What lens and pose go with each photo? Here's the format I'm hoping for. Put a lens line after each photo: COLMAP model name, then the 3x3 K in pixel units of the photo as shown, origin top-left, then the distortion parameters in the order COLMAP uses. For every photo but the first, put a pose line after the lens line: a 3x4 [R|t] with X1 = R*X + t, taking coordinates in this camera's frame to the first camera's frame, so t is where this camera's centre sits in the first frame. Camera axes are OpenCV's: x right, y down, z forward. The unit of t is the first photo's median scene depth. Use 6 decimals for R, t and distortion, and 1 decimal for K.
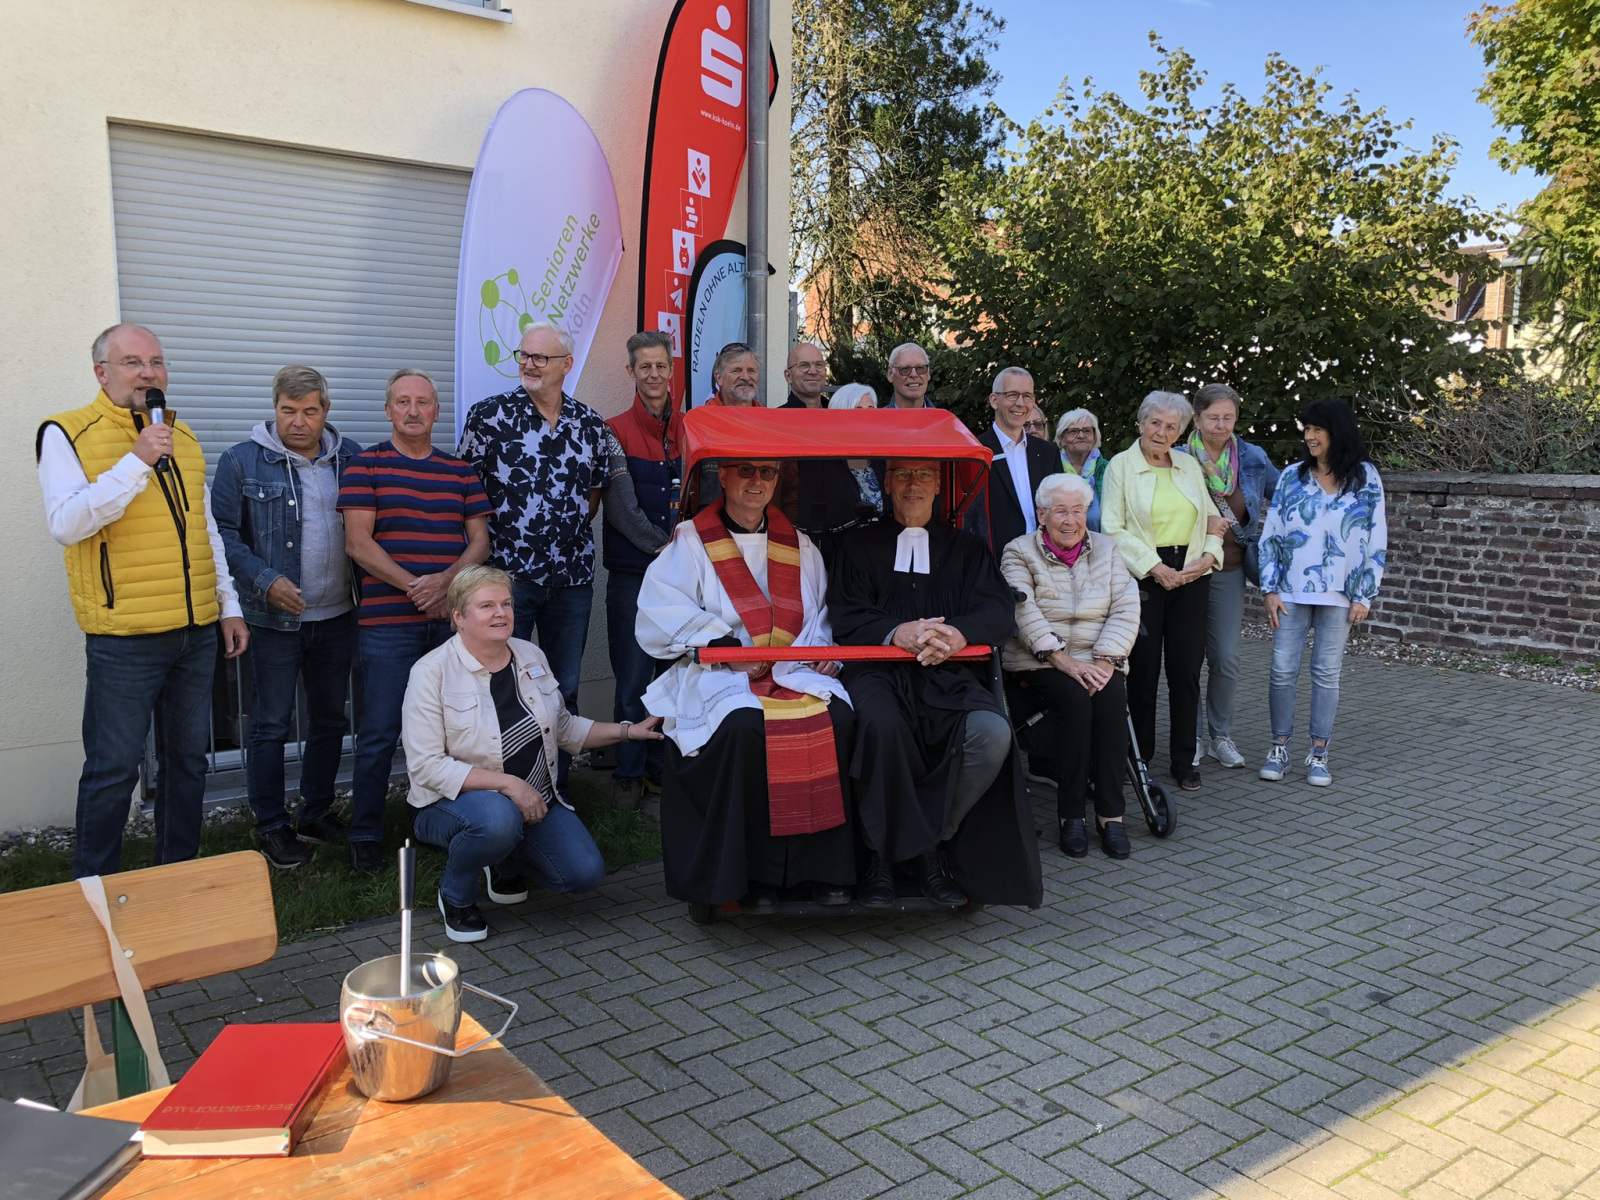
lens RADIAL K [[1344.5, 0, 800.0], [0, 1344.5, 600.0], [0, 0, 1]] dist [0.079298, -0.236352]
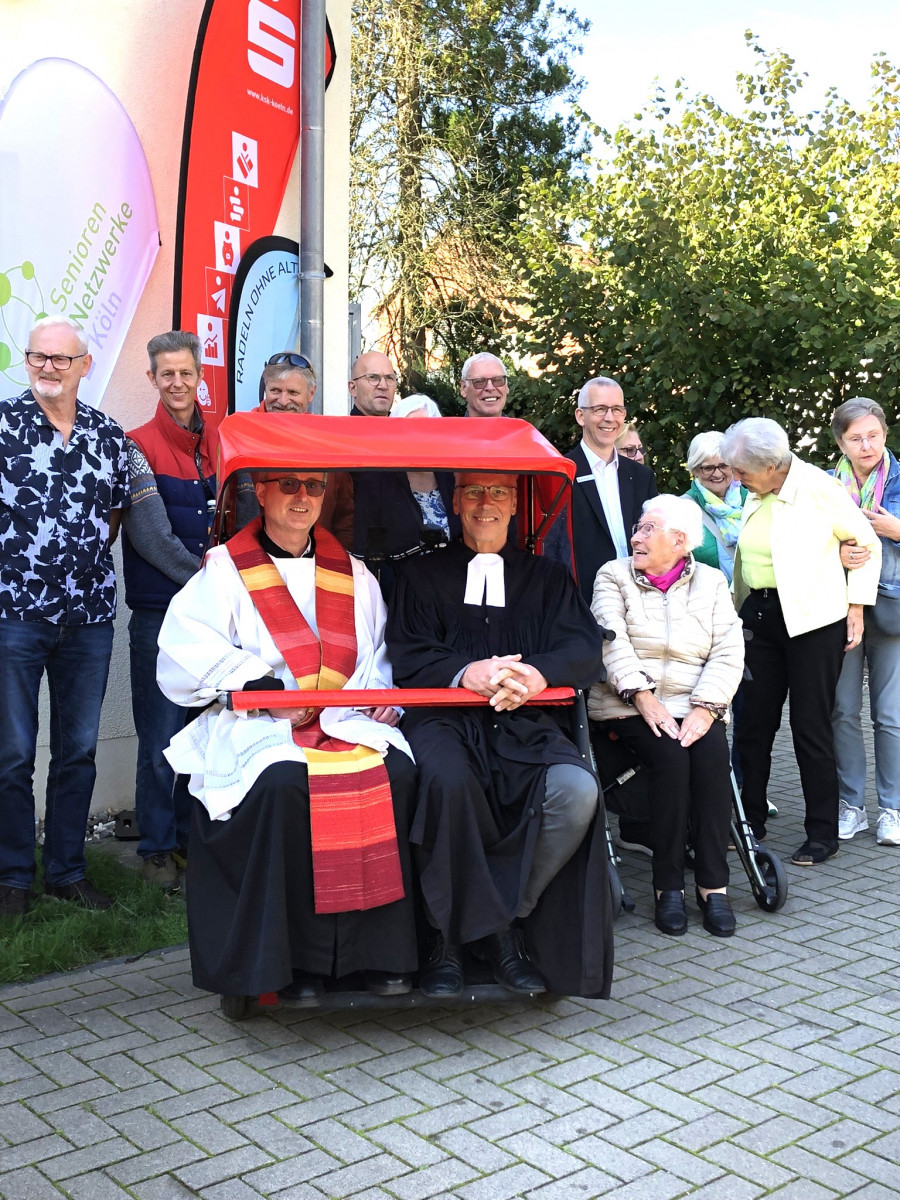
lens RADIAL K [[1477.5, 0, 450.0], [0, 1477.5, 600.0], [0, 0, 1]] dist [0.064972, -0.246288]
pose [[0.998547, 0.000872, 0.053885, 0.008989], [0.001177, 0.999278, -0.037973, 0.010965], [-0.053879, 0.037981, 0.997825, 0.048489]]
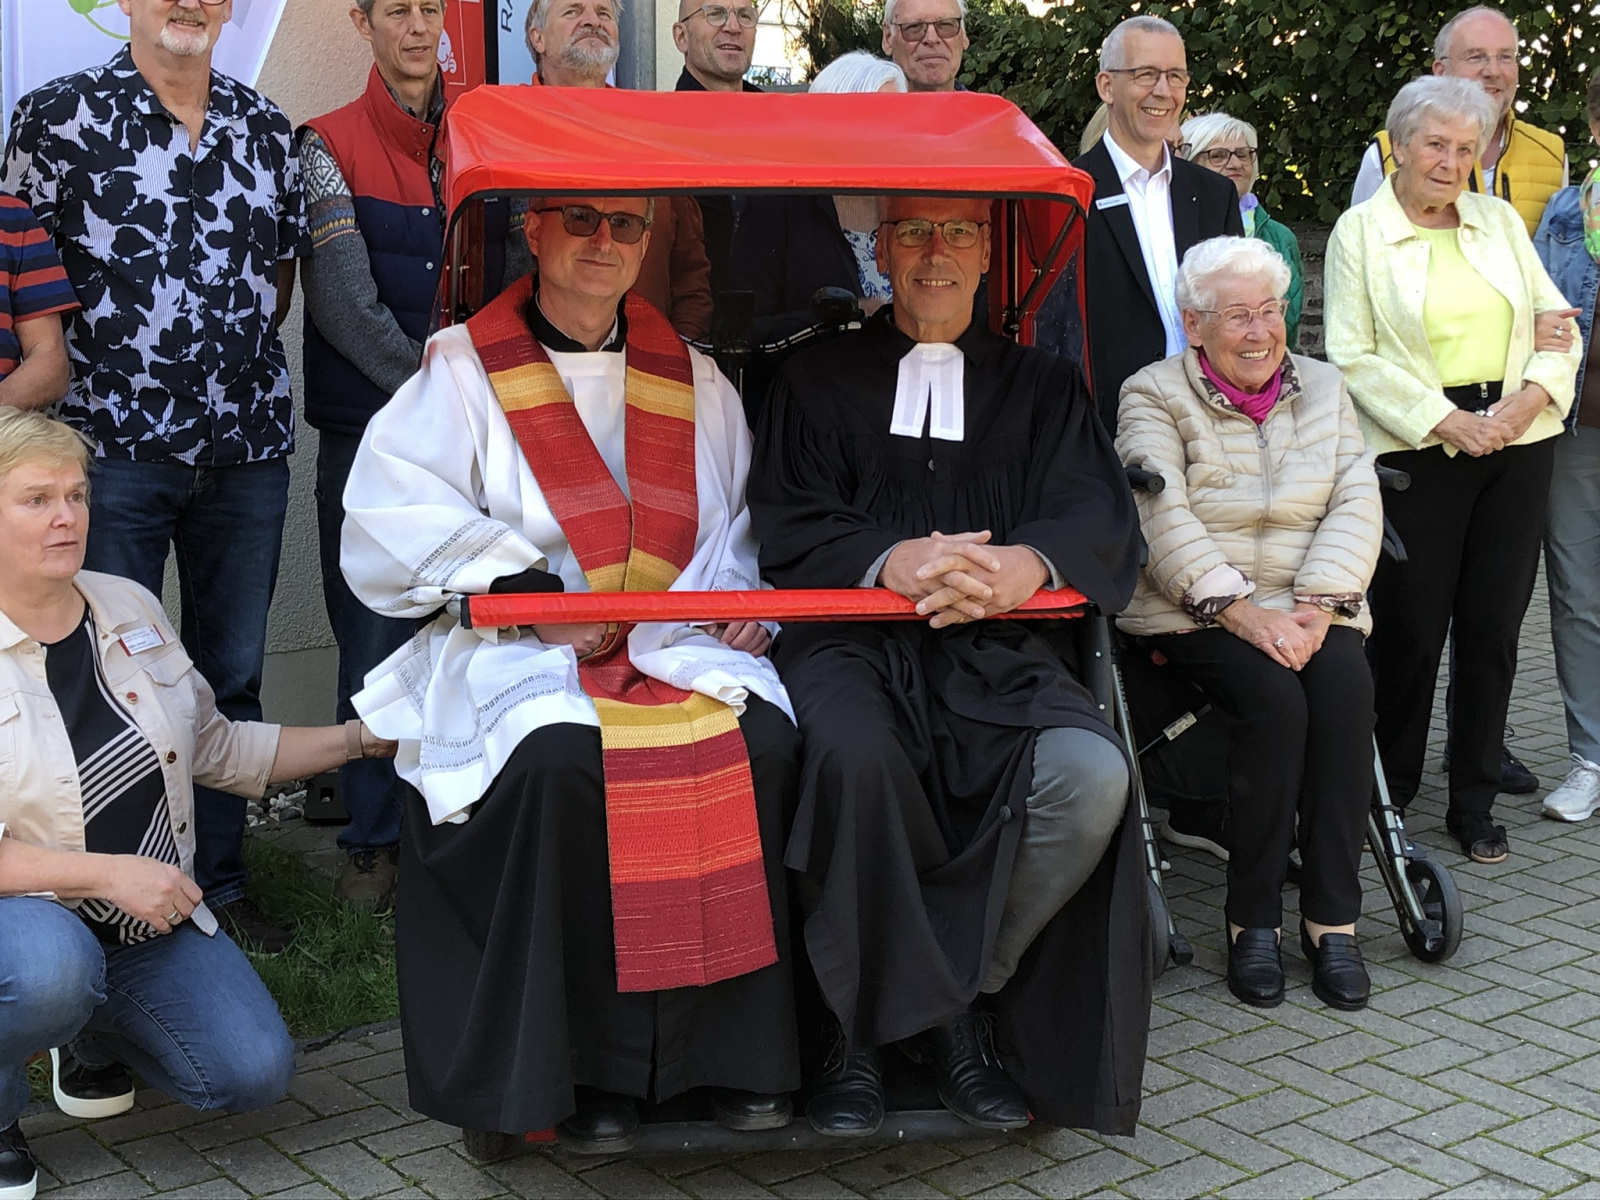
lens RADIAL K [[2369.2, 0, 800.0], [0, 2369.2, 600.0], [0, 0, 1]] dist [0.126961, -0.497807]
pose [[0.999953, -0.001903, 0.009509, 0.025985], [0.001418, 0.998715, 0.050669, -0.003732], [-0.009594, -0.050653, 0.998670, 0.129504]]
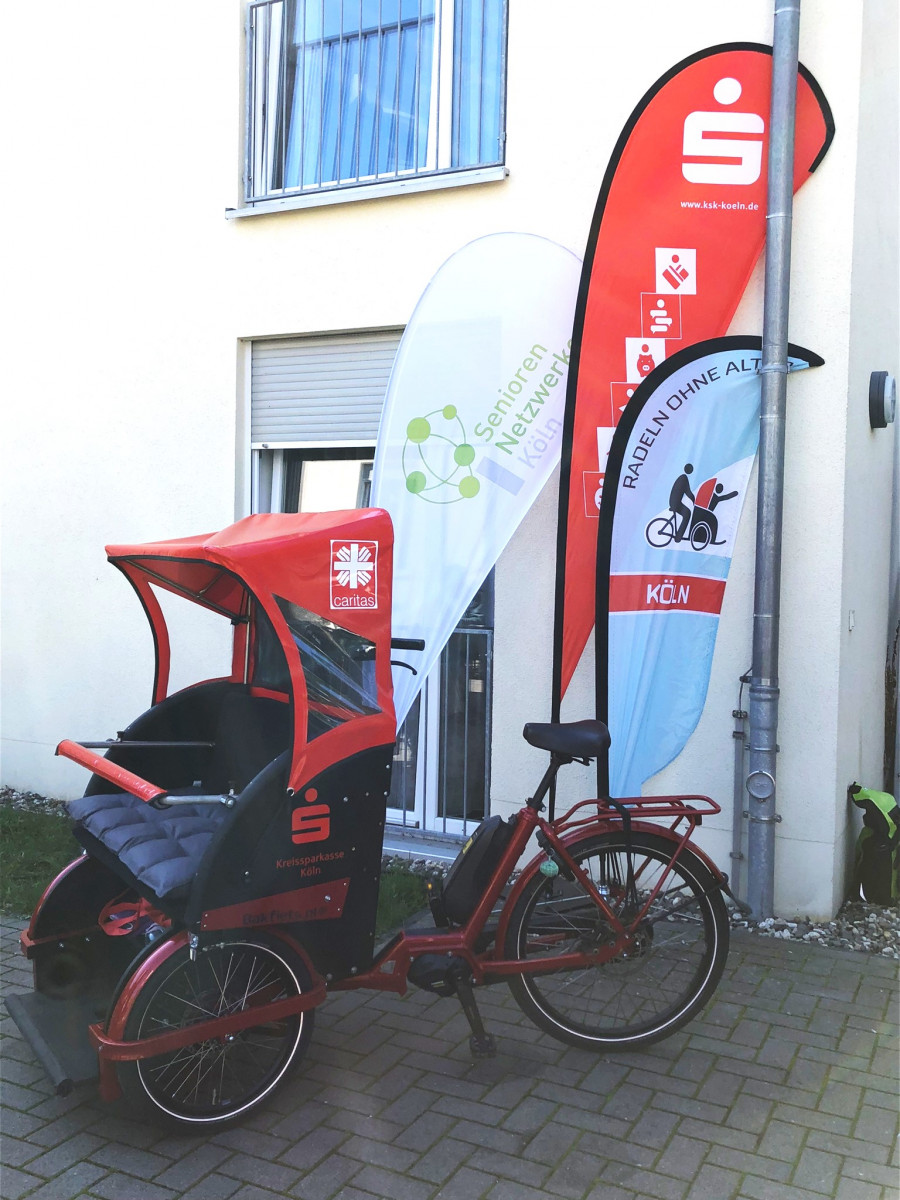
lens RADIAL K [[1105.5, 0, 450.0], [0, 1105.5, 600.0], [0, 0, 1]] dist [0.002633, -0.000933]
pose [[0.443613, 0.019554, -0.896005, 0.679815], [-0.125941, 0.991202, -0.040722, -0.064558], [0.887325, 0.130909, 0.442173, 0.741141]]
